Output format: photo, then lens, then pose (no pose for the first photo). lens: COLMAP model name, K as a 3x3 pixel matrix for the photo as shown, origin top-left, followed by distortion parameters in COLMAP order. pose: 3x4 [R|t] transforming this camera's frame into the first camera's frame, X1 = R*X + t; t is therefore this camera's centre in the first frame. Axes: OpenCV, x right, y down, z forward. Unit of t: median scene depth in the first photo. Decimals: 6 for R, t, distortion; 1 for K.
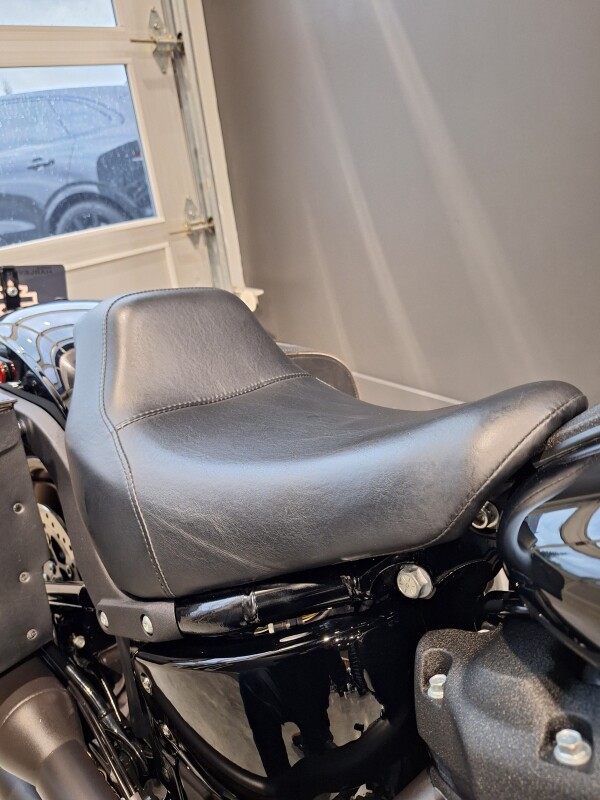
lens RADIAL K [[576.7, 0, 298.0], [0, 576.7, 395.2], [0, 0, 1]] dist [0.000821, -0.014897]
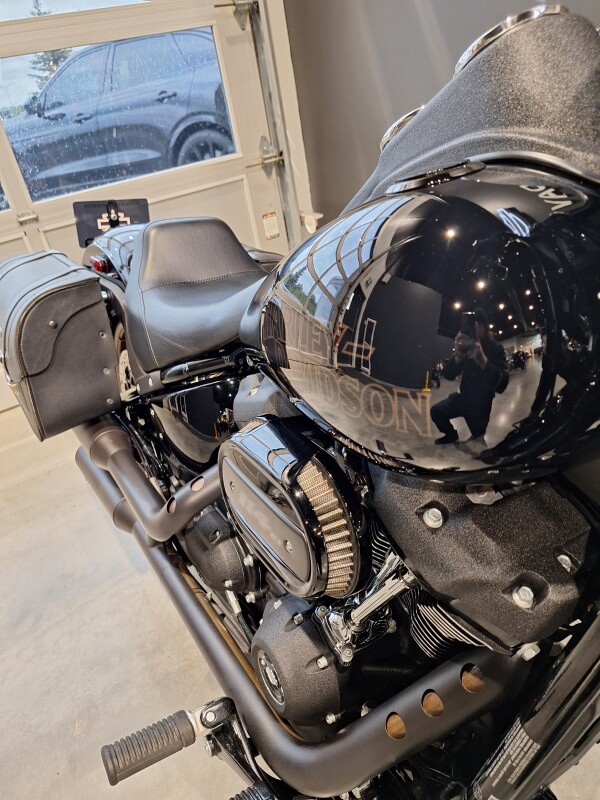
lens RADIAL K [[576.7, 0, 303.2], [0, 576.7, 401.7], [0, 0, 1]] dist [0.000821, -0.014897]
pose [[0.976343, 0.068720, -0.205019, 0.195288], [-0.039342, 0.988785, 0.144073, 0.037582], [0.212620, -0.132599, 0.968096, -0.254056]]
